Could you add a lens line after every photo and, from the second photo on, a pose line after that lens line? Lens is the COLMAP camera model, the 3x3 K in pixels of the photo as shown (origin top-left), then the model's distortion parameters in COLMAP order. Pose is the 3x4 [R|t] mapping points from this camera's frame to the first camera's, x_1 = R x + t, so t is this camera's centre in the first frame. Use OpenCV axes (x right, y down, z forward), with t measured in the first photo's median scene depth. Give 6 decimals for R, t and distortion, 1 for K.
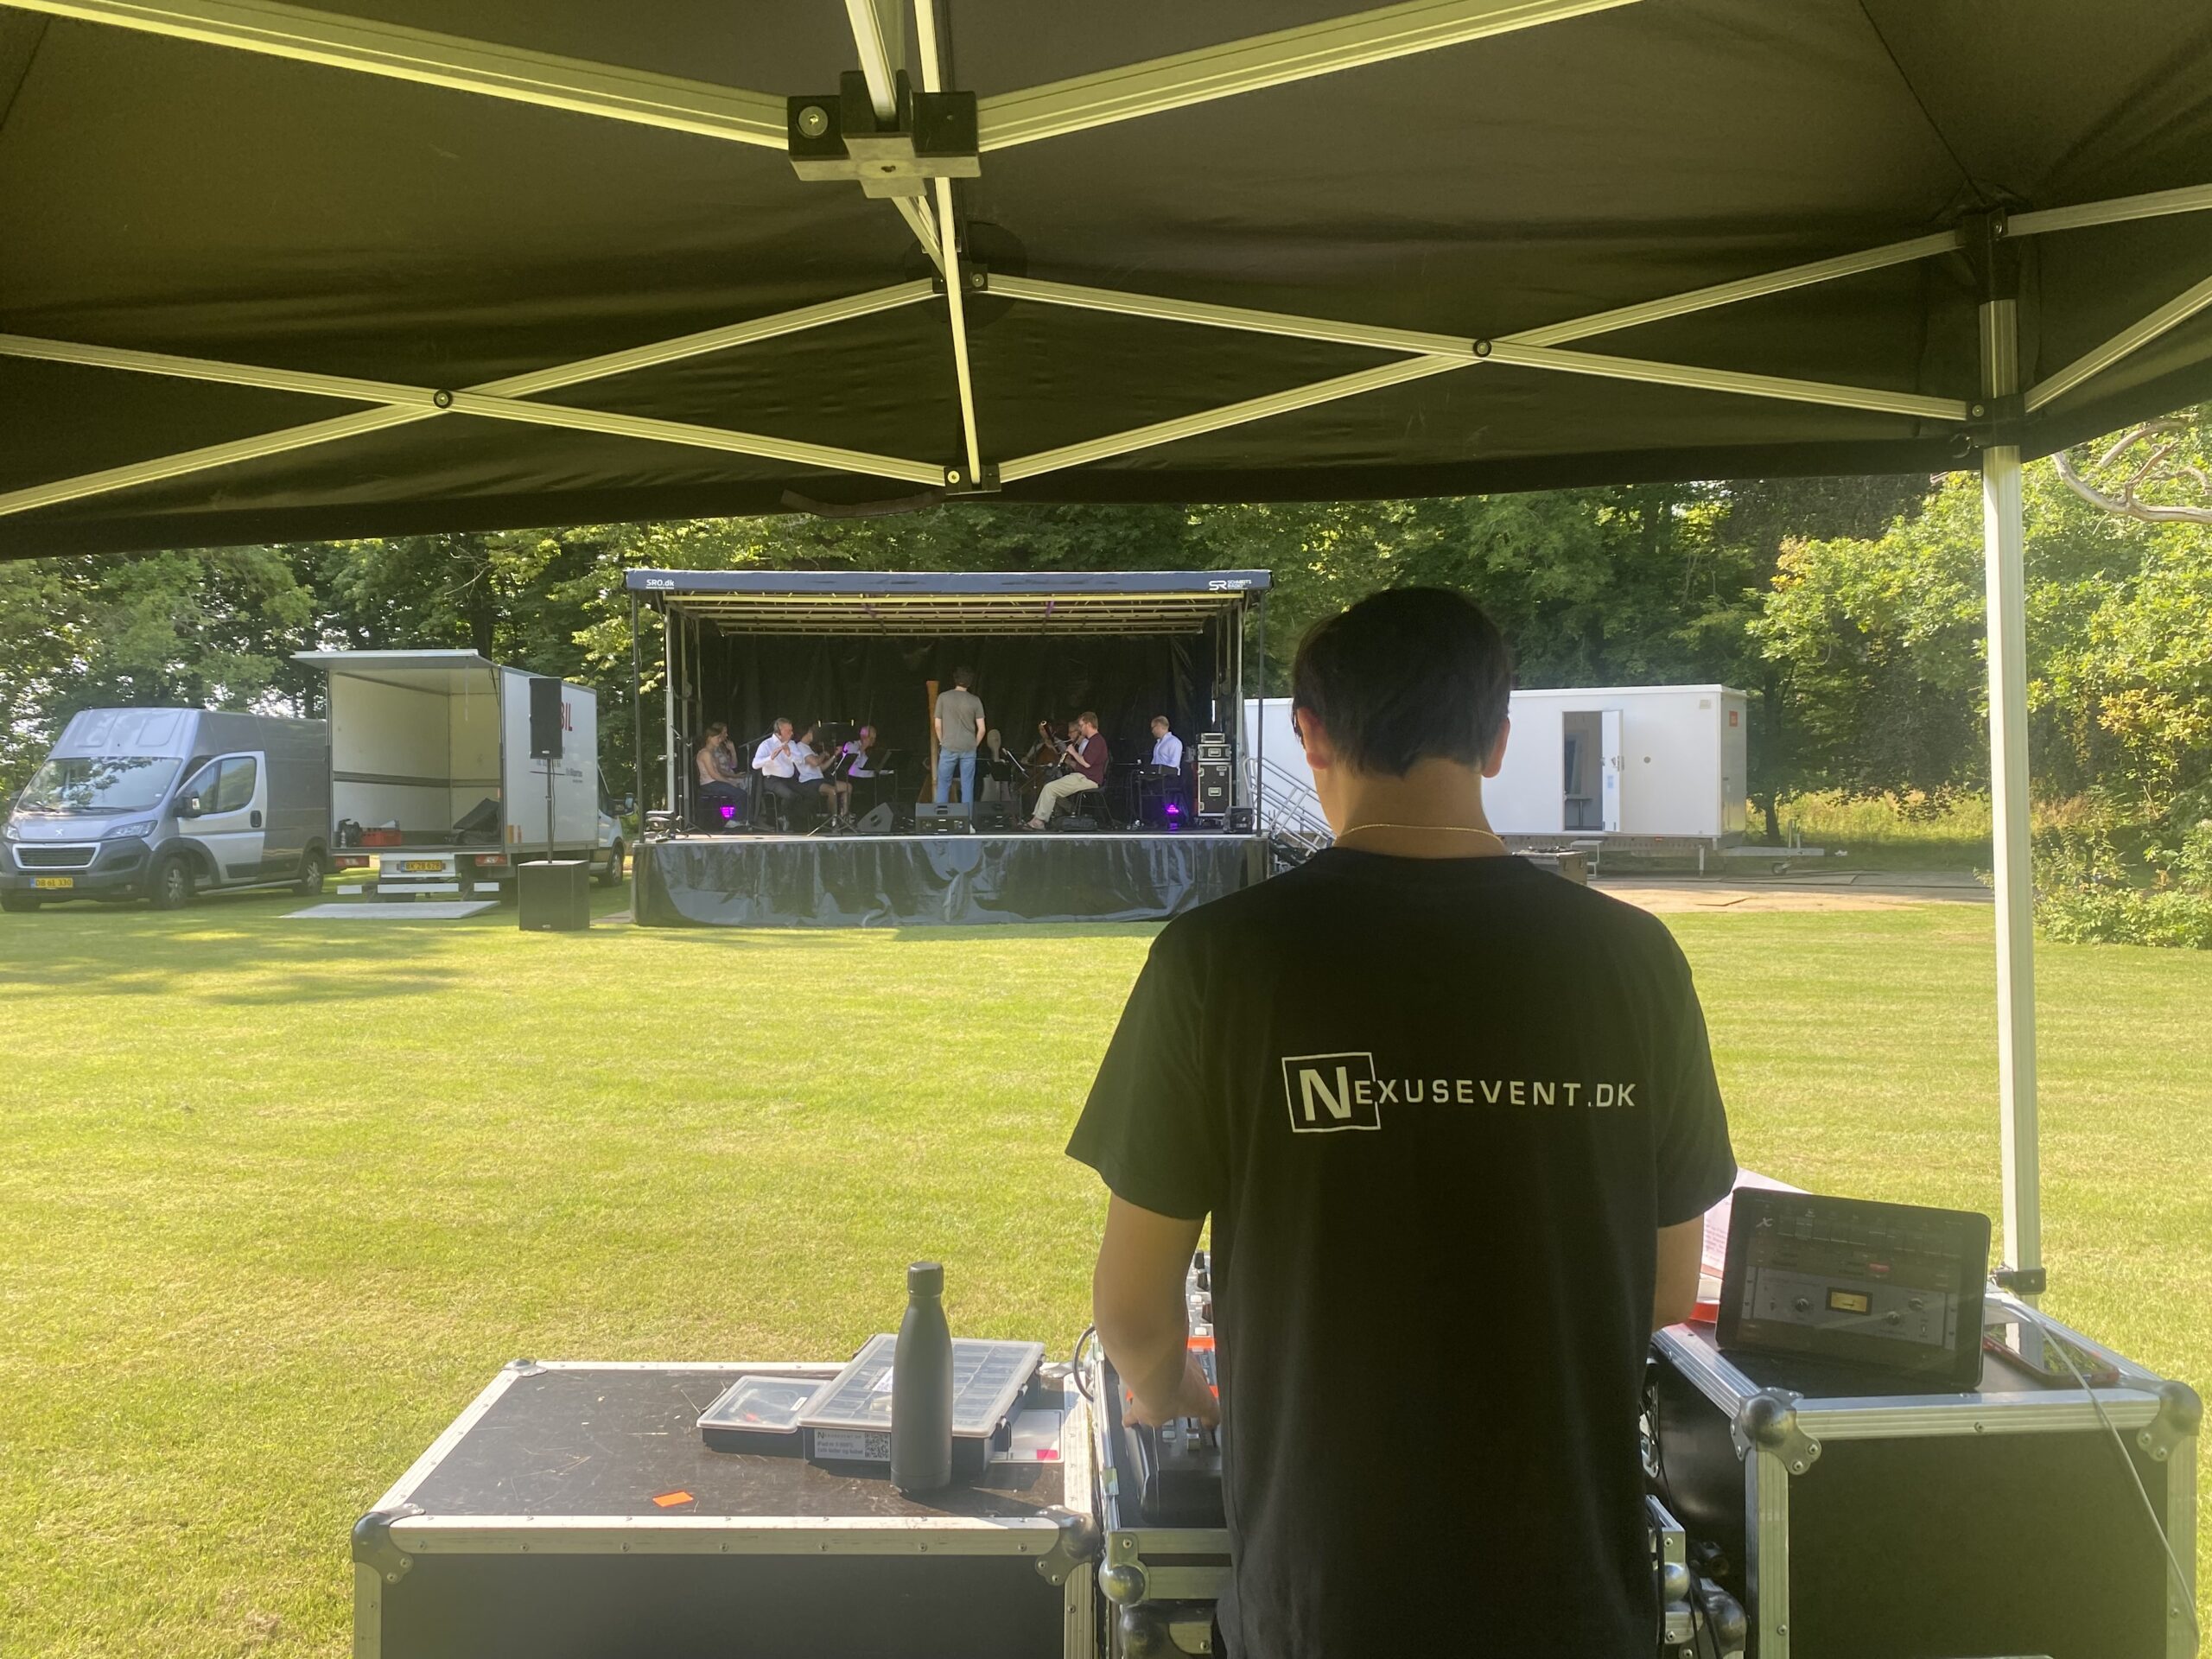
lens RADIAL K [[1764.2, 0, 1109.4], [0, 1764.2, 826.5], [0, 0, 1]] dist [-0.027860, 0.044678]
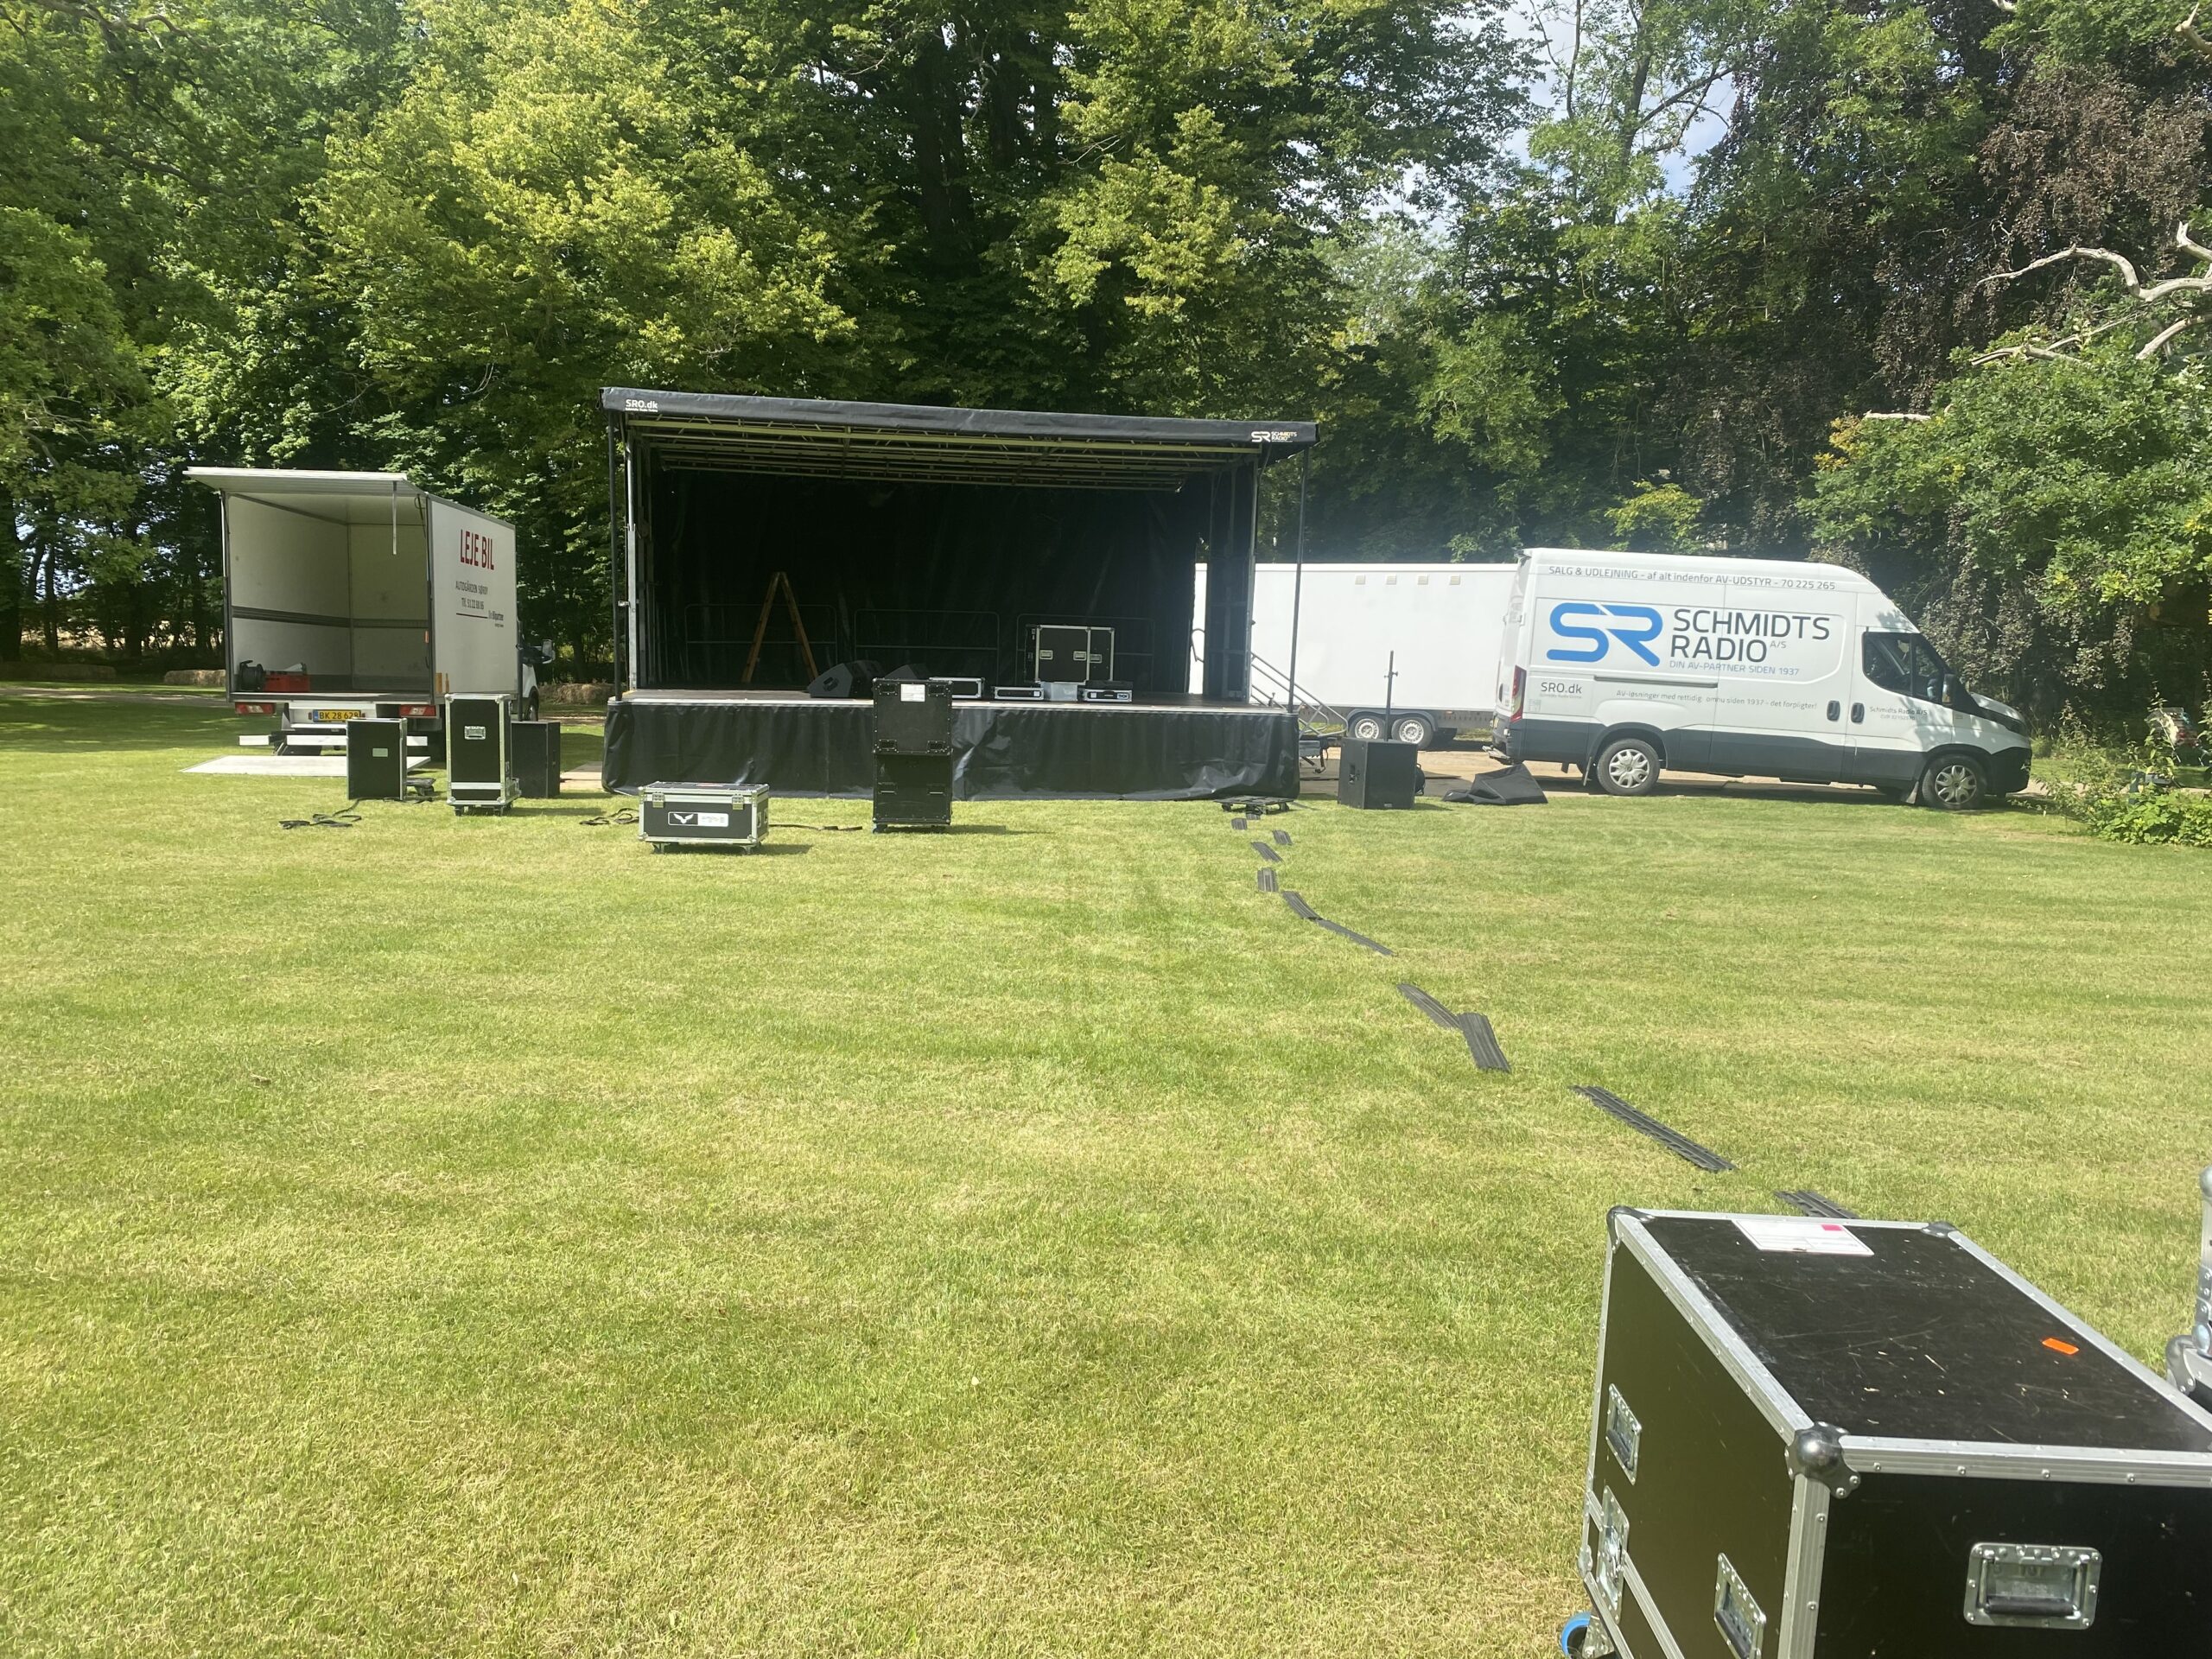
lens RADIAL K [[1704.0, 0, 1119.1], [0, 1704.0, 837.8], [0, 0, 1]] dist [0.006192, -0.017475]
pose [[0.994277, 0.020825, 0.104787, -0.081543], [-0.030056, 0.995728, 0.087305, -0.003469], [-0.102521, -0.089955, 0.990655, 0.089585]]
